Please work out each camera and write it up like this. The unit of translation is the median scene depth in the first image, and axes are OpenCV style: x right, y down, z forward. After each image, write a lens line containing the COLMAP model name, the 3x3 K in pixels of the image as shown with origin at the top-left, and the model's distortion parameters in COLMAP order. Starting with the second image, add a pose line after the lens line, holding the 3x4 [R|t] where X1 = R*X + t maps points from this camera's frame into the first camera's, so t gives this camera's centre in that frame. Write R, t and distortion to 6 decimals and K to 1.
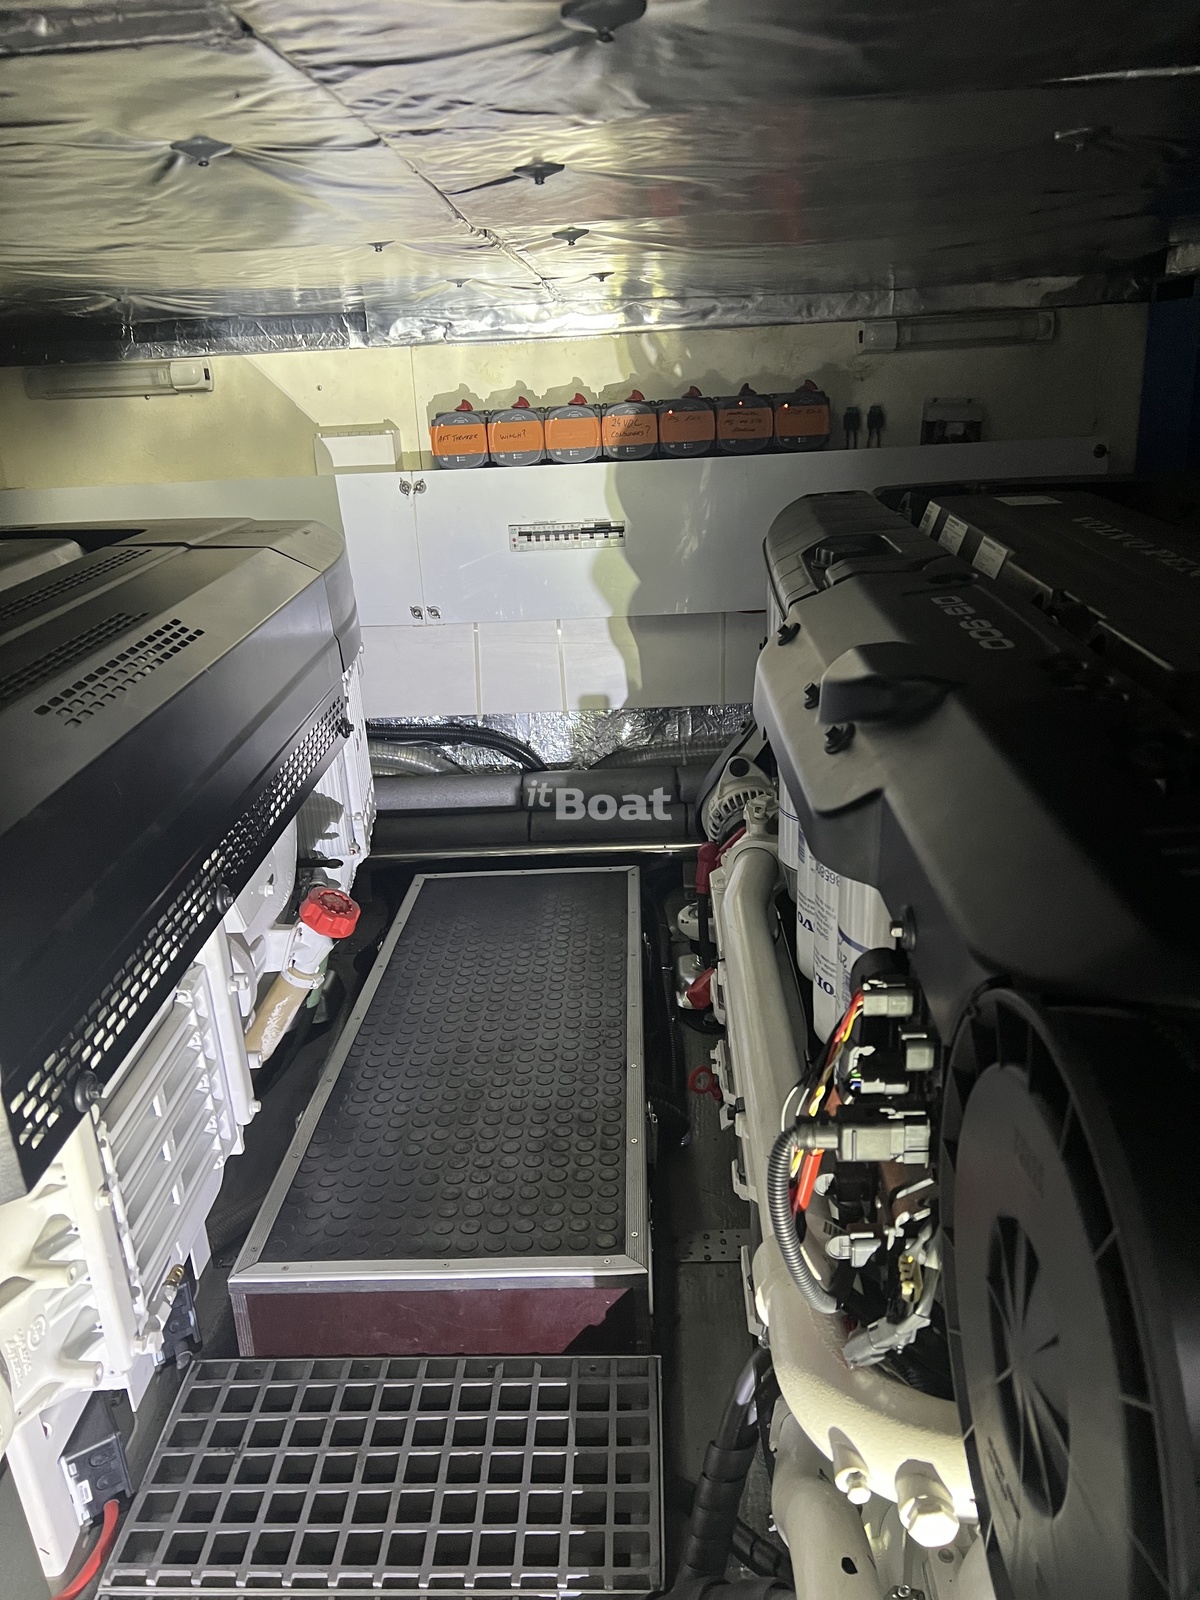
lens RADIAL K [[1223.0, 0, 600.0], [0, 1223.0, 800.0], [0, 0, 1]] dist [0.089374, -0.095044]
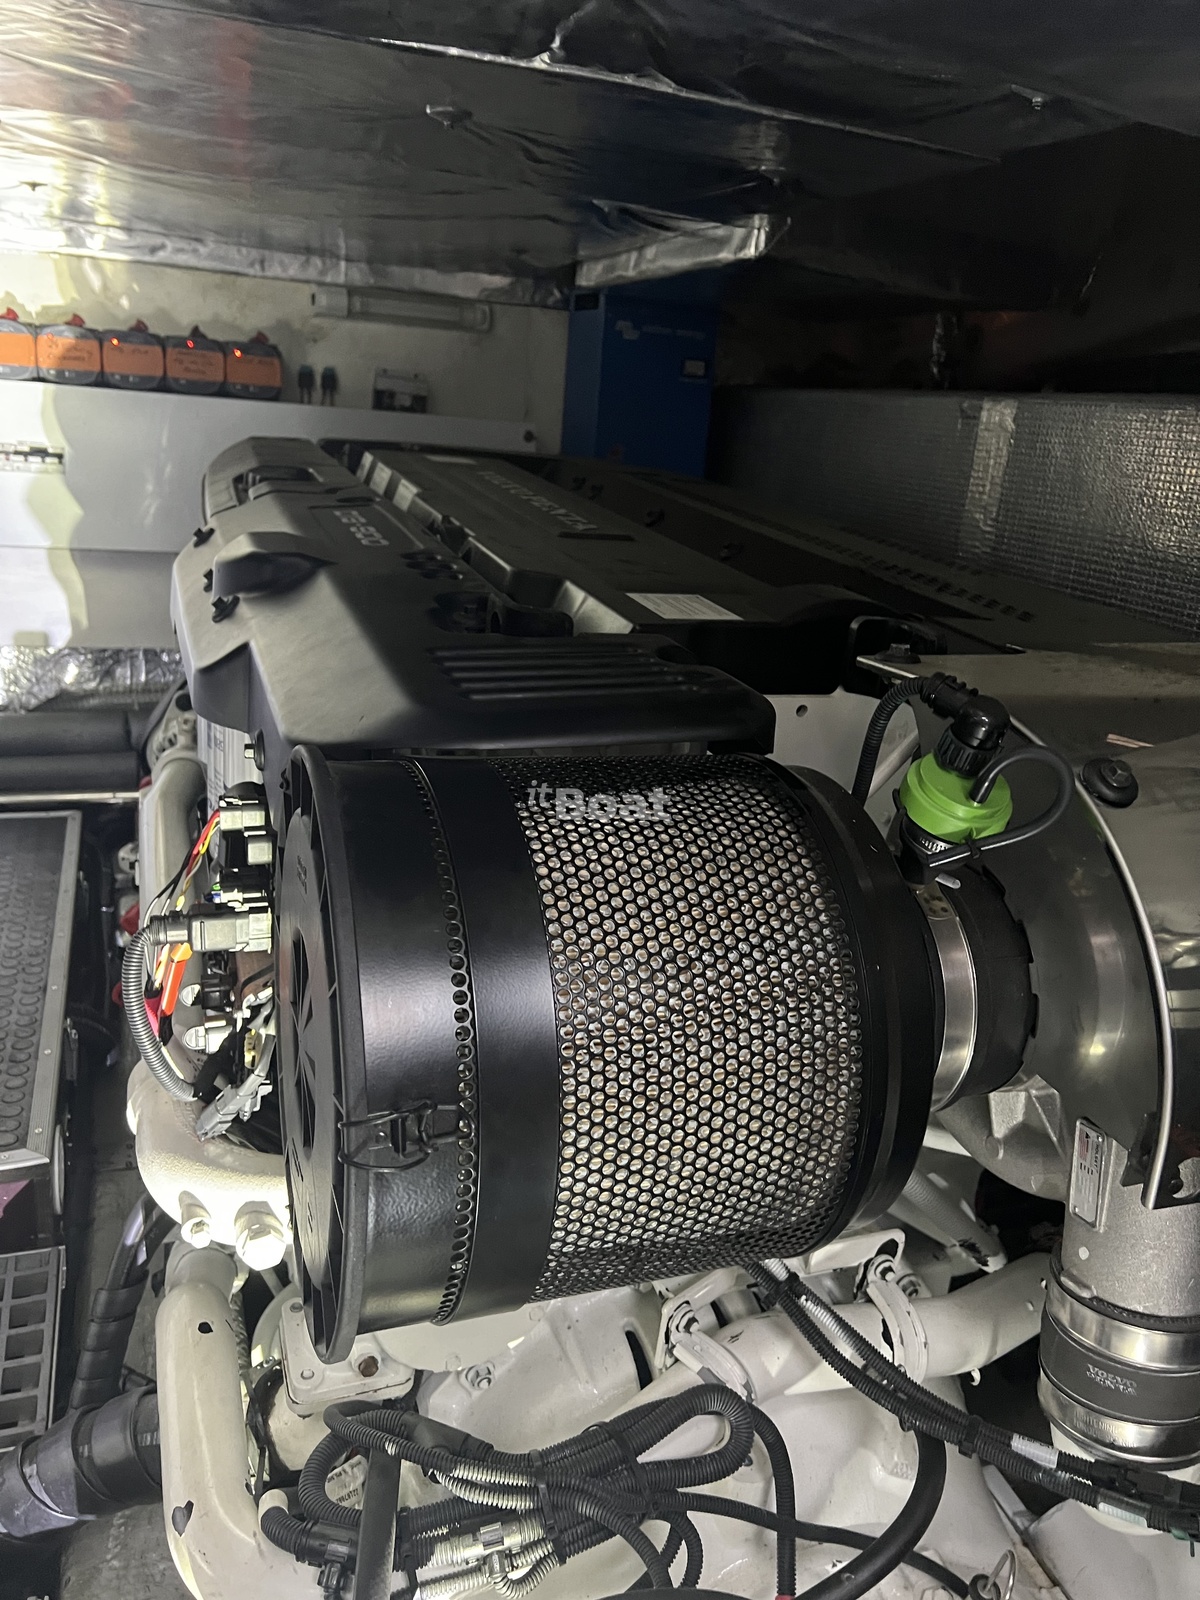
lens RADIAL K [[1241.2, 0, 600.0], [0, 1241.2, 800.0], [0, 0, 1]] dist [0.045694, -0.036671]
pose [[0.923691, 0.003464, 0.383121, 0.038949], [-0.001995, 0.999989, -0.004230, 0.059771], [-0.383132, 0.003142, 0.923688, -0.070287]]
